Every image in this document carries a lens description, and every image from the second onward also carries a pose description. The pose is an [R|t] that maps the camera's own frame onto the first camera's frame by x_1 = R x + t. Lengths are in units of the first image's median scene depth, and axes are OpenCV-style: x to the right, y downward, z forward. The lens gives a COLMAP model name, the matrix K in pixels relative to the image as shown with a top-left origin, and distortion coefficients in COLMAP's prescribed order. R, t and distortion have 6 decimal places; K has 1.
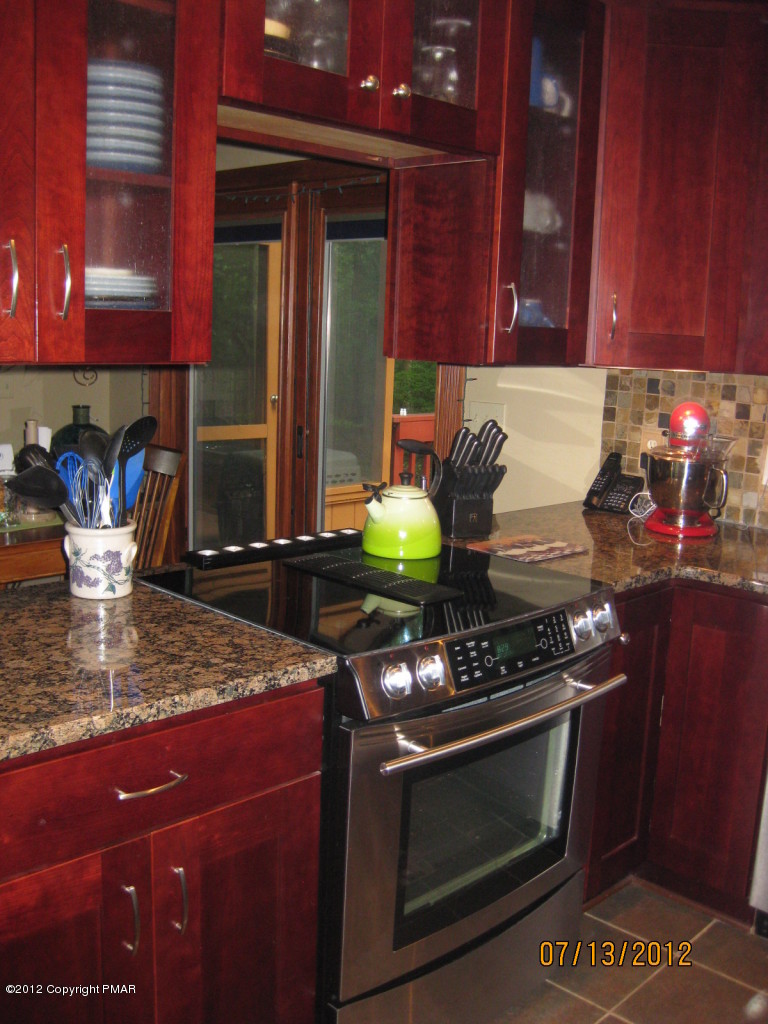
lens RADIAL K [[1059.0, 0, 383.3], [0, 1059.0, 537.0], [0, 0, 1]] dist [-0.181088, 0.151226]
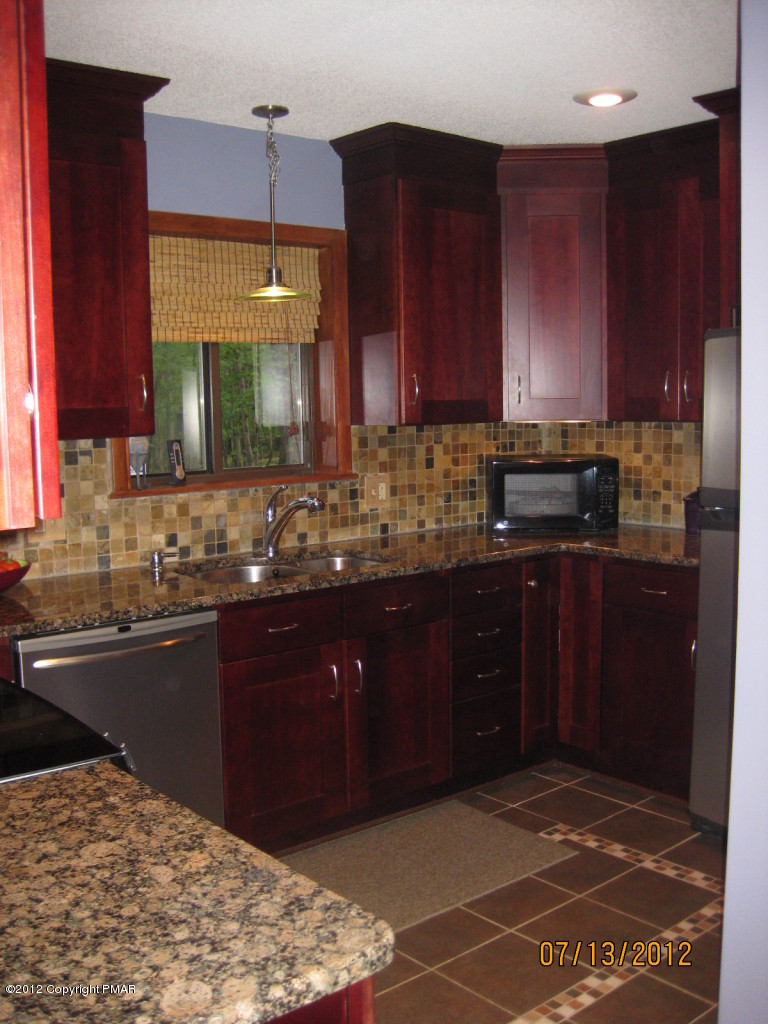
lens RADIAL K [[1059.0, 0, 383.3], [0, 1059.0, 537.0], [0, 0, 1]] dist [-0.181088, 0.151226]
pose [[0.088859, -0.168303, 0.981722, -0.963760], [0.215113, 0.965604, 0.146069, -0.176982], [-0.972538, 0.198201, 0.122006, 0.618454]]
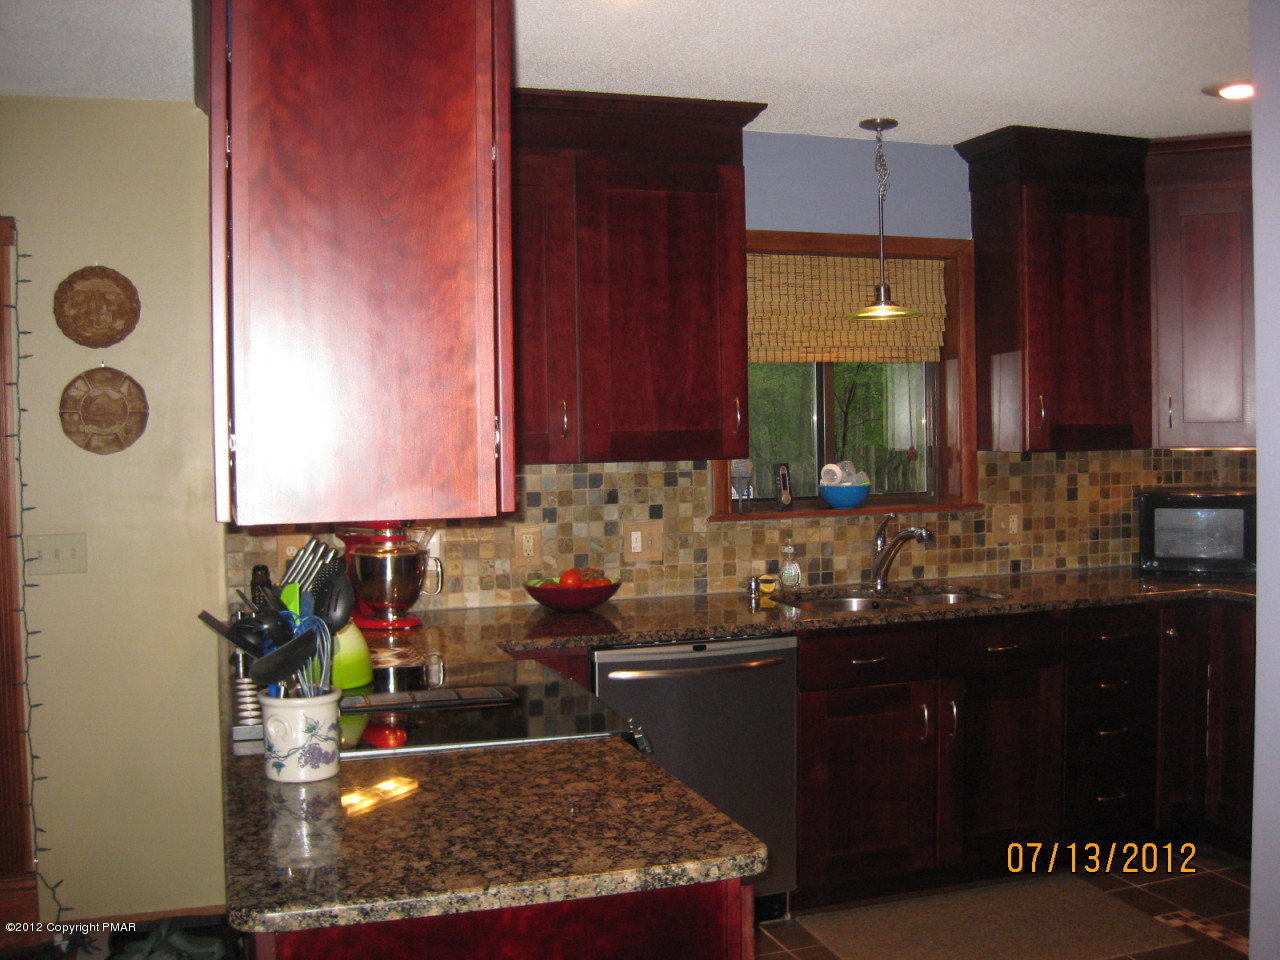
lens RADIAL K [[1323.7, 0, 668.8], [0, 1323.7, 476.6], [0, 0, 1]] dist [-0.181088, 0.151226]
pose [[0.434447, -0.081701, 0.896984, -1.313744], [0.208023, 0.978054, -0.011669, -0.135042], [-0.876346, 0.191662, 0.441909, 0.286963]]
